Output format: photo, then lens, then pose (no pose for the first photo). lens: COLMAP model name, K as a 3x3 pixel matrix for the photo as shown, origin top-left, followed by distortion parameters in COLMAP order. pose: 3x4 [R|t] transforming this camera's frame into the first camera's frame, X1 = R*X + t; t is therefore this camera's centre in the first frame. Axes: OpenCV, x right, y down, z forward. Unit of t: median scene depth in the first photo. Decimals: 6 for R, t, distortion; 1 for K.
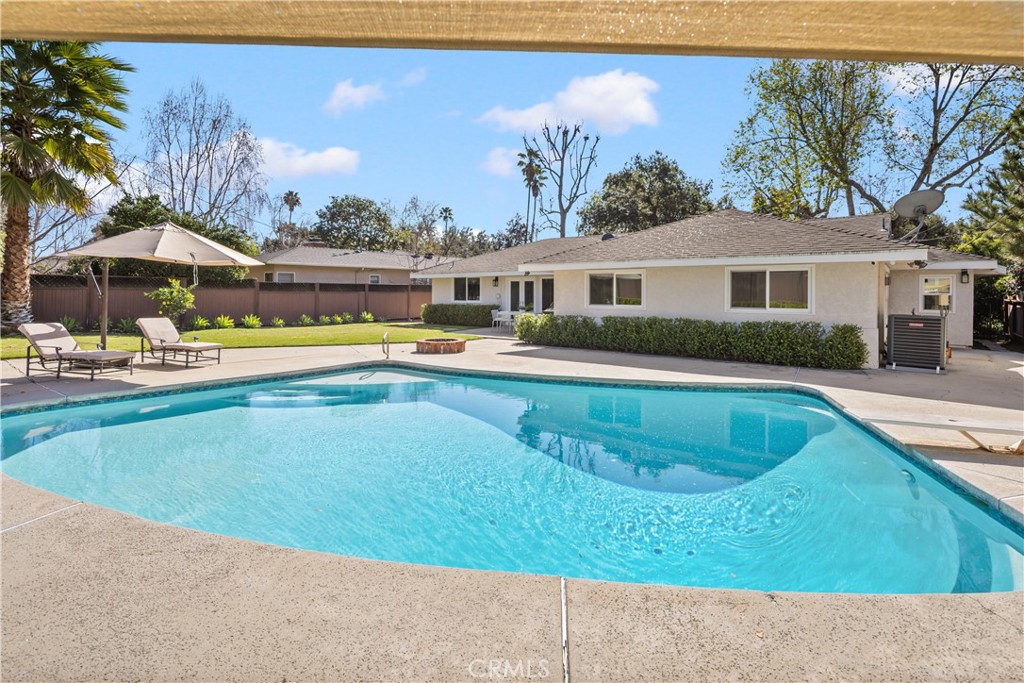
lens RADIAL K [[491.4, 0, 512.4], [0, 491.4, 311.6], [0, 0, 1]] dist [-0.000641, -0.000265]
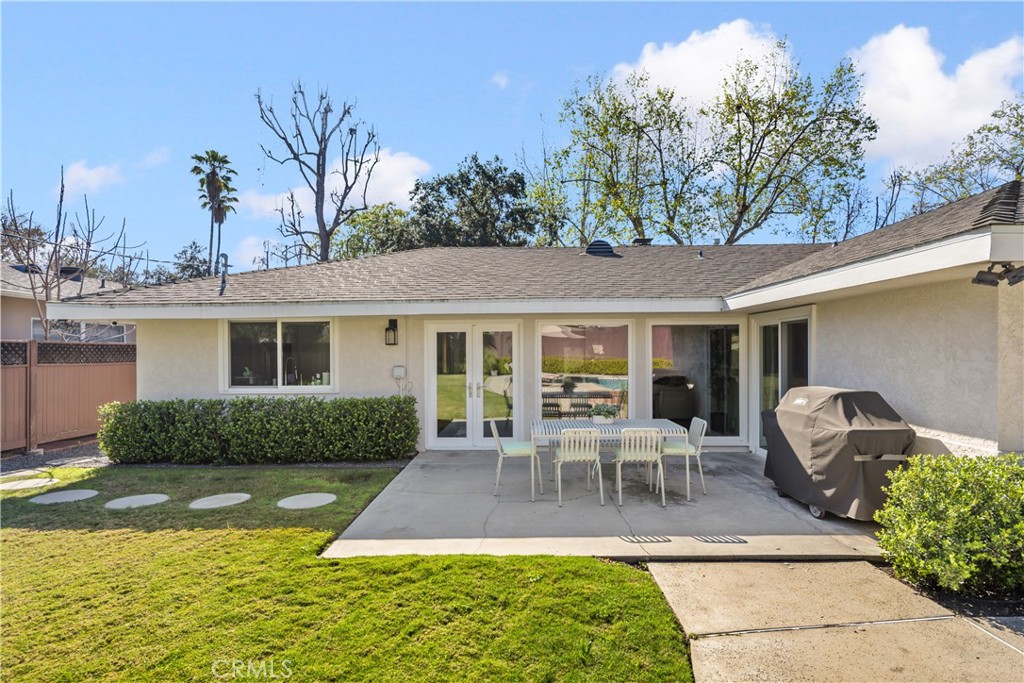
lens RADIAL K [[518.6, 0, 512.0], [0, 518.6, 341.5], [0, 0, 1]] dist [-0.000445, 0.000039]
pose [[0.802899, 0.008278, 0.596058, -0.181211], [0.036556, 0.997338, -0.063092, -0.025405], [-0.594994, 0.072446, 0.800459, 0.614994]]
